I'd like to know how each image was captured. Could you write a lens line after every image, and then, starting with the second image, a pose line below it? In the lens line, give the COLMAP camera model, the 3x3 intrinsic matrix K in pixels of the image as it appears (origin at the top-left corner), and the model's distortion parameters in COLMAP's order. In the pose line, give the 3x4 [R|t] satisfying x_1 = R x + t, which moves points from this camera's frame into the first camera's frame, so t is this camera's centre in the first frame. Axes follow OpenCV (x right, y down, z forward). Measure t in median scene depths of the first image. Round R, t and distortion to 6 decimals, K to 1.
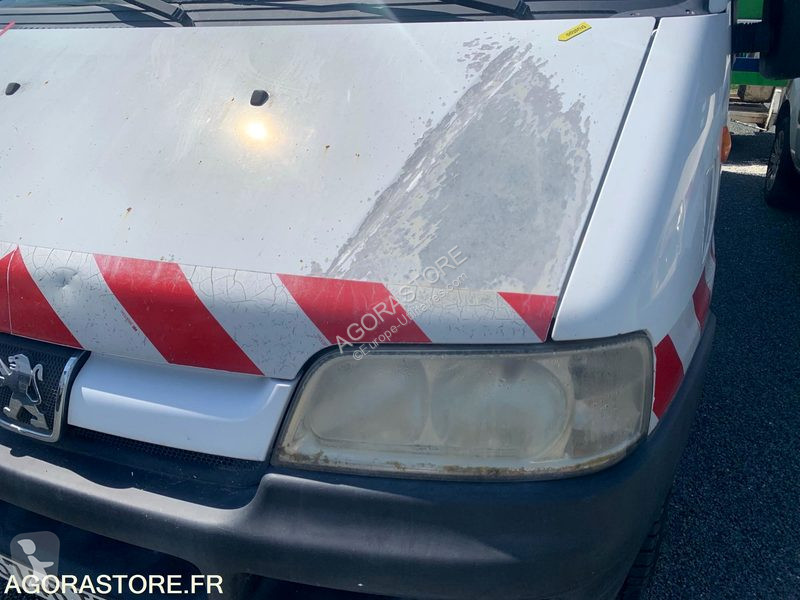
lens RADIAL K [[627.1, 0, 400.0], [0, 627.1, 300.0], [0, 0, 1]] dist [0.044581, -0.000922]
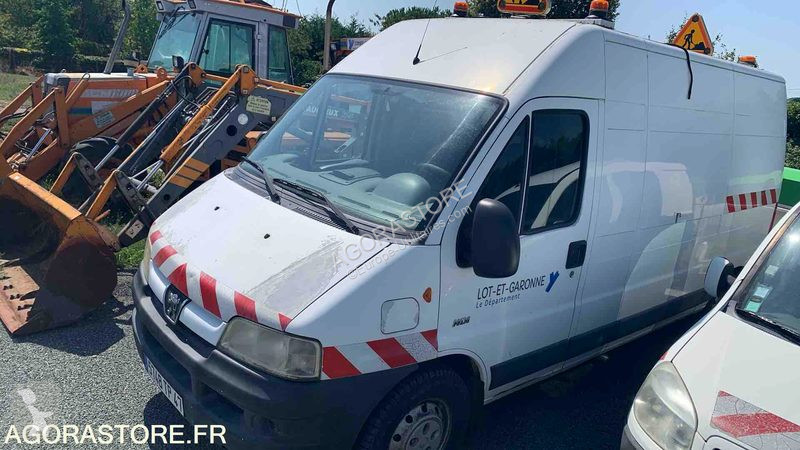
lens RADIAL K [[583.8, 0, 400.0], [0, 583.8, 225.0], [0, 0, 1]] dist [0.037668, -0.003863]
pose [[0.896638, 0.232855, -0.376589, 1.636584], [-0.304608, 0.941684, -0.142987, -0.187592], [0.321333, 0.242920, 0.915279, -1.618510]]
